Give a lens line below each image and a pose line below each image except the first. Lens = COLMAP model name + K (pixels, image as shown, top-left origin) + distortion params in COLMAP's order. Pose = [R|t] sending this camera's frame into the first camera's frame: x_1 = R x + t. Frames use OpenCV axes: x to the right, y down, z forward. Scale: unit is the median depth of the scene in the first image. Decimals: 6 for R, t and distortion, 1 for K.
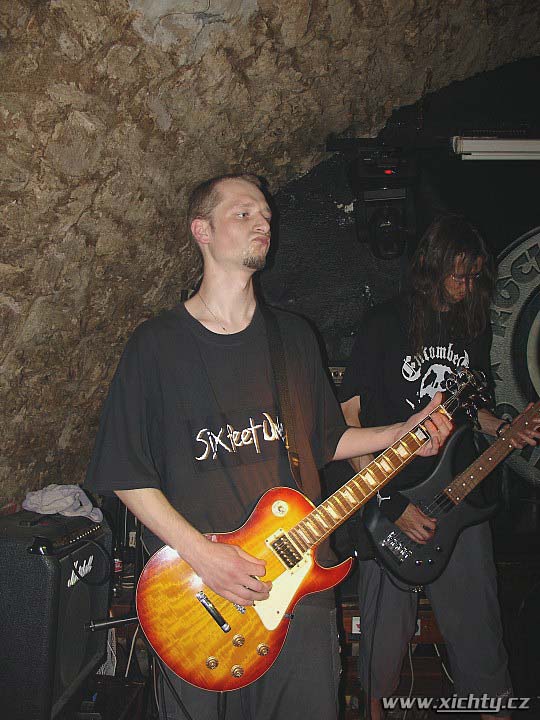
lens RADIAL K [[718.8, 0, 312.9], [0, 718.8, 341.8], [0, 0, 1]] dist [-0.091857, 0.028917]
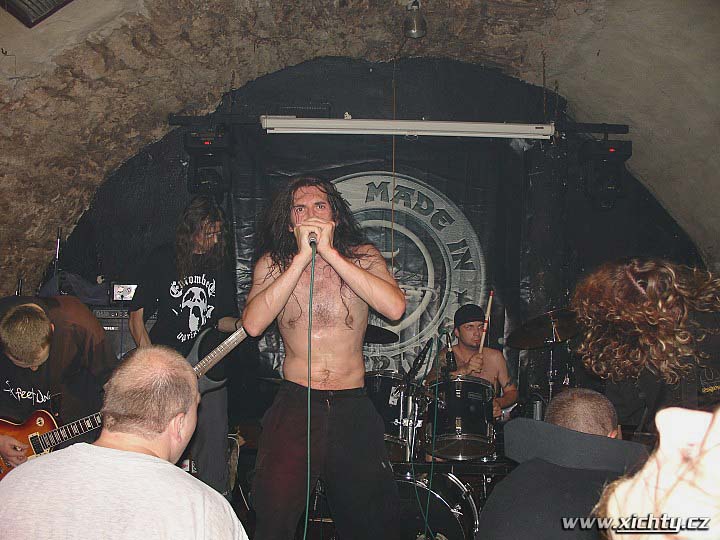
lens RADIAL K [[729.0, 0, 360.0], [0, 729.0, 270.0], [0, 0, 1]] dist [-0.195805, 0.246146]
pose [[0.998454, 0.016065, 0.053212, 0.466206], [-0.017747, 0.999353, 0.031295, -0.061905], [-0.052674, -0.032191, 0.998093, -0.572360]]
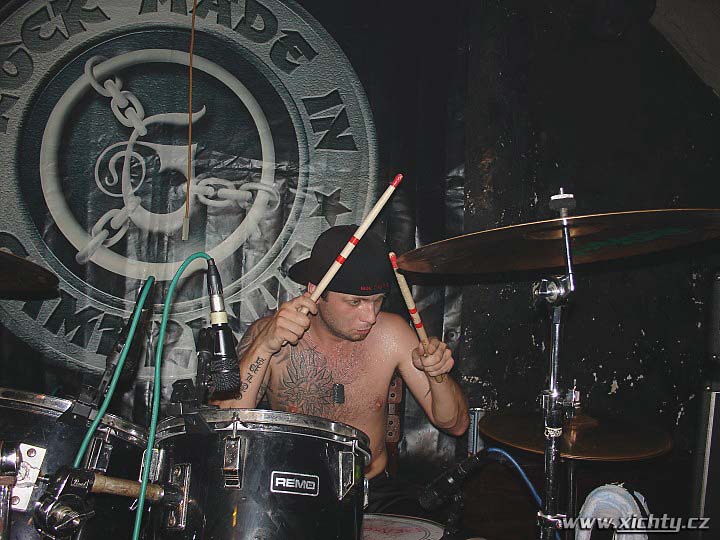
lens RADIAL K [[729.0, 0, 360.0], [0, 729.0, 270.0], [0, 0, 1]] dist [-0.195805, 0.246146]
pose [[0.986681, 0.012789, 0.162163, 0.748444], [-0.028632, 0.994995, 0.095739, 0.070838], [-0.160127, -0.099107, 0.982108, 0.459887]]
